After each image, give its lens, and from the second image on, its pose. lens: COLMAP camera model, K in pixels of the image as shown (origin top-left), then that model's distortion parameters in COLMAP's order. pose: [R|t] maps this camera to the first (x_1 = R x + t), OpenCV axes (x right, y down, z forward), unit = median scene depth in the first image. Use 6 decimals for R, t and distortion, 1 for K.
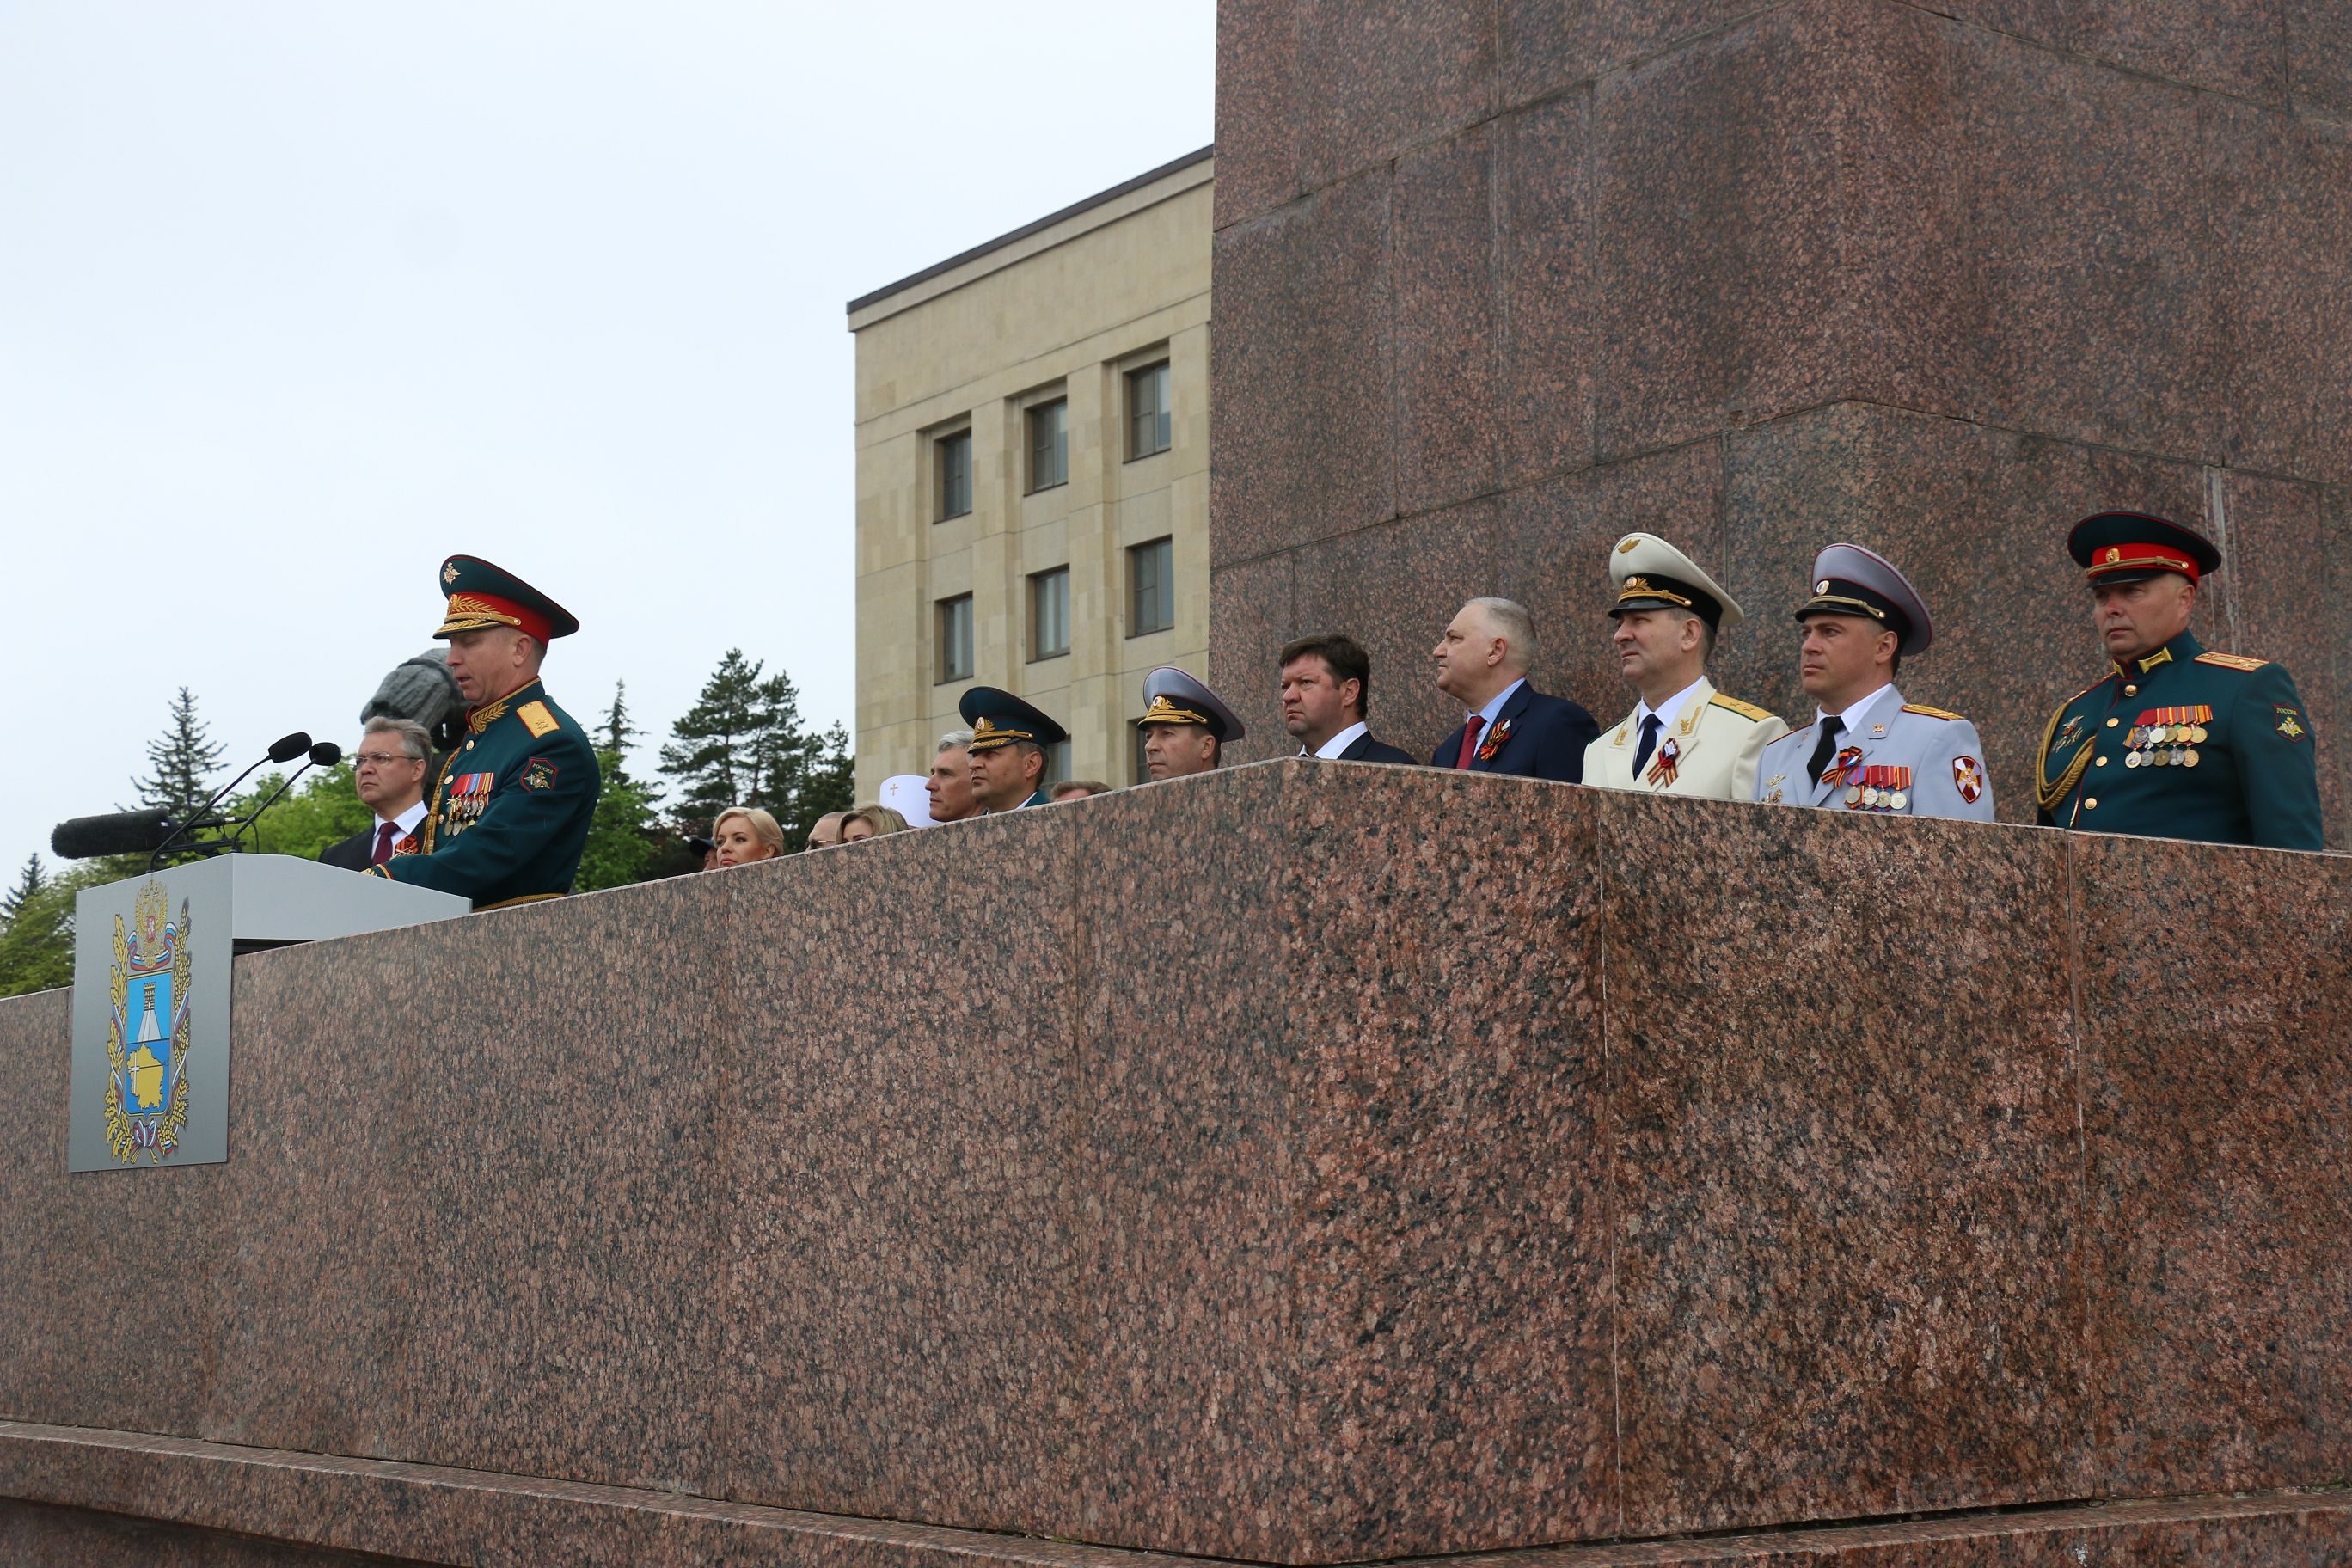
lens RADIAL K [[3120.8, 0, 1176.0], [0, 3120.8, 784.0], [0, 0, 1]] dist [0.065708, 0.008638]
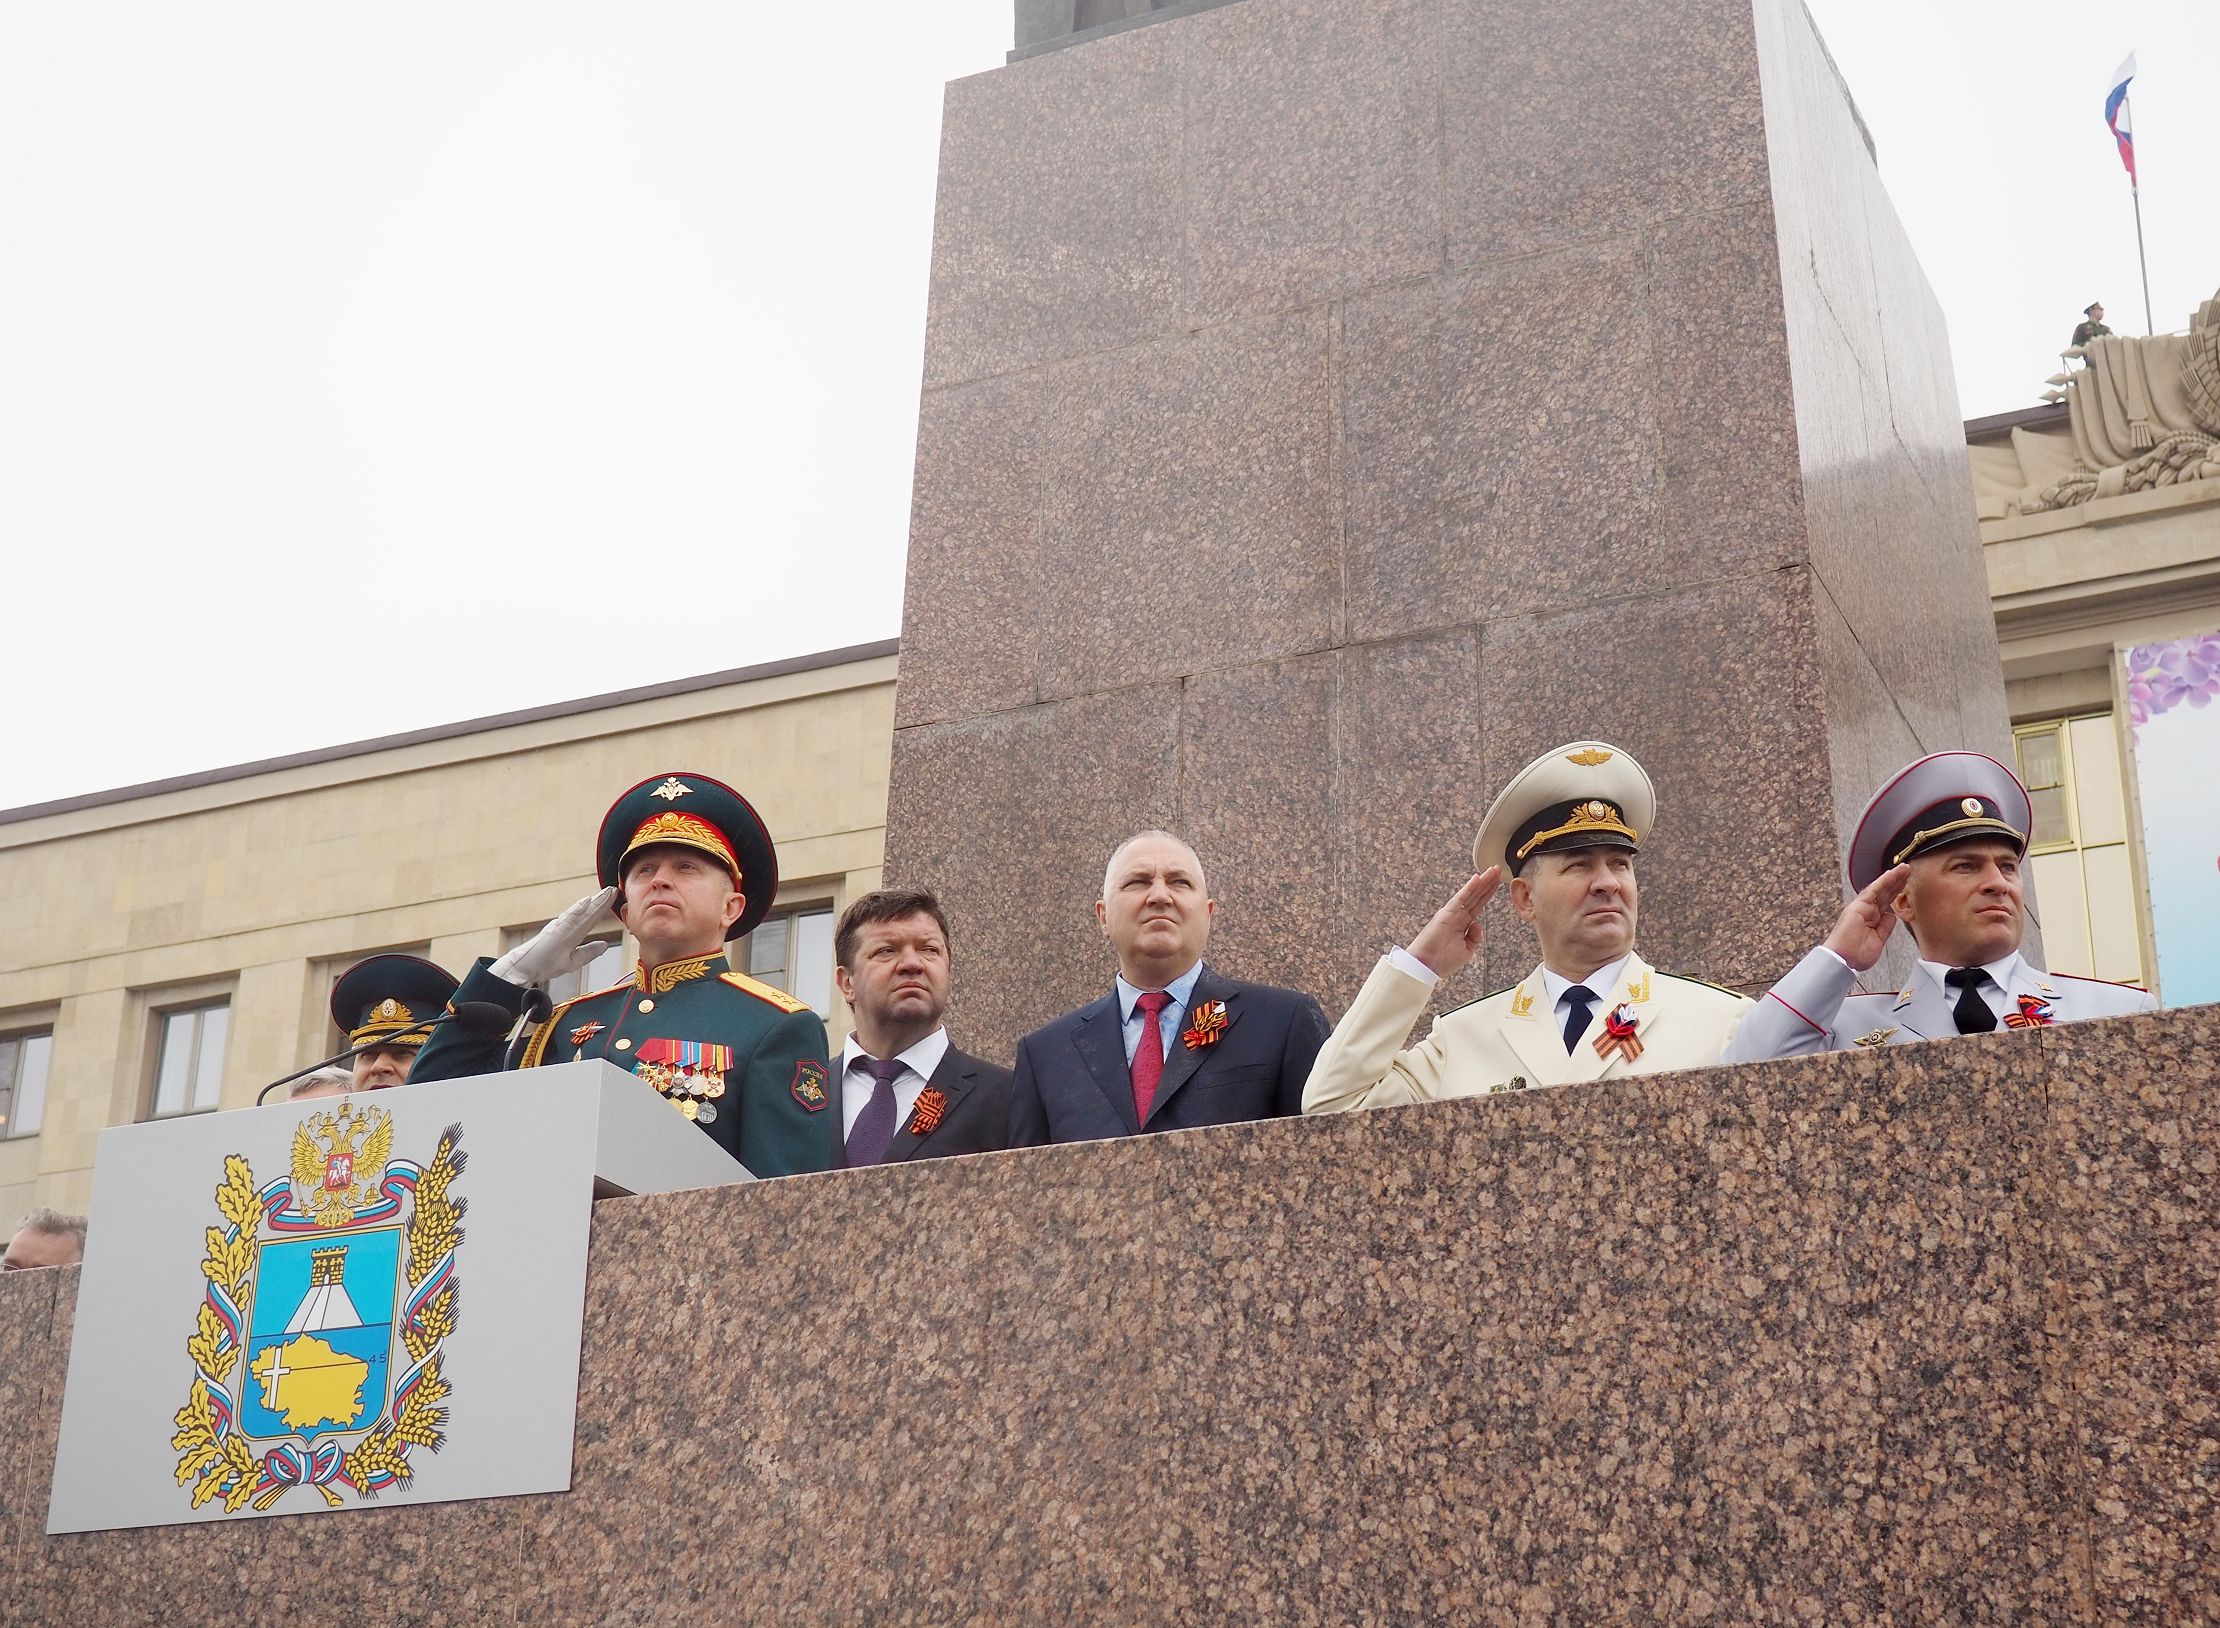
lens RADIAL K [[3290.0, 0, 1110.0], [0, 3290.0, 814.0], [0, 0, 1]] dist [-0.014001, 0.058572]
pose [[0.892919, 0.201996, 0.402359, -0.377451], [-0.090793, 0.956130, -0.278516, 0.123128], [-0.440967, 0.212161, 0.872087, 0.215244]]
